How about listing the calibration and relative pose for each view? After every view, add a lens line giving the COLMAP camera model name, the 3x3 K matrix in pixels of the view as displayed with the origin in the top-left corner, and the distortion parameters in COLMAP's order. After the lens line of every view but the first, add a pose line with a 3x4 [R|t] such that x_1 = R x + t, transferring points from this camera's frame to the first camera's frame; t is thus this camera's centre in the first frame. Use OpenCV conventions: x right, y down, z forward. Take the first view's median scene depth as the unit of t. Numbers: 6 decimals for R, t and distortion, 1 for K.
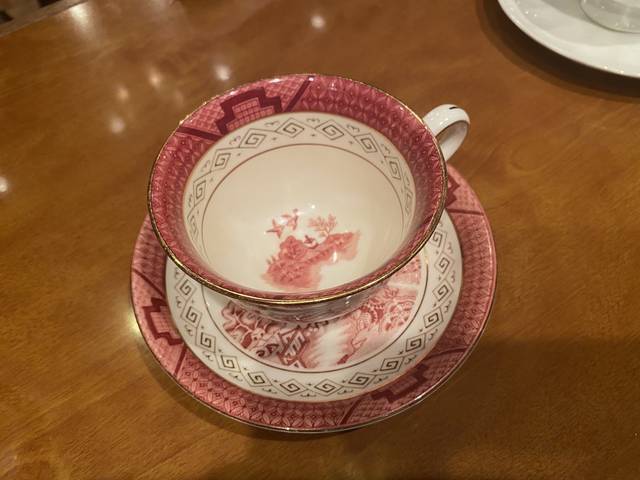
lens RADIAL K [[484.9, 0, 321.8], [0, 484.9, 240.7], [0, 0, 1]] dist [0.007181, -0.012414]
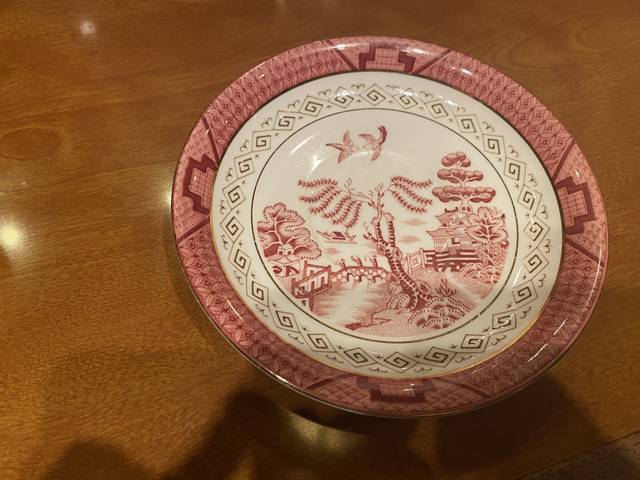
lens RADIAL K [[484.9, 0, 319.3], [0, 484.9, 237.4], [0, 0, 1]] dist [0.007181, -0.012414]
pose [[0.847969, 0.507083, -0.154323, 0.045305], [-0.486954, 0.860271, 0.151029, 0.010462], [0.209344, -0.052920, 0.976409, 0.157247]]
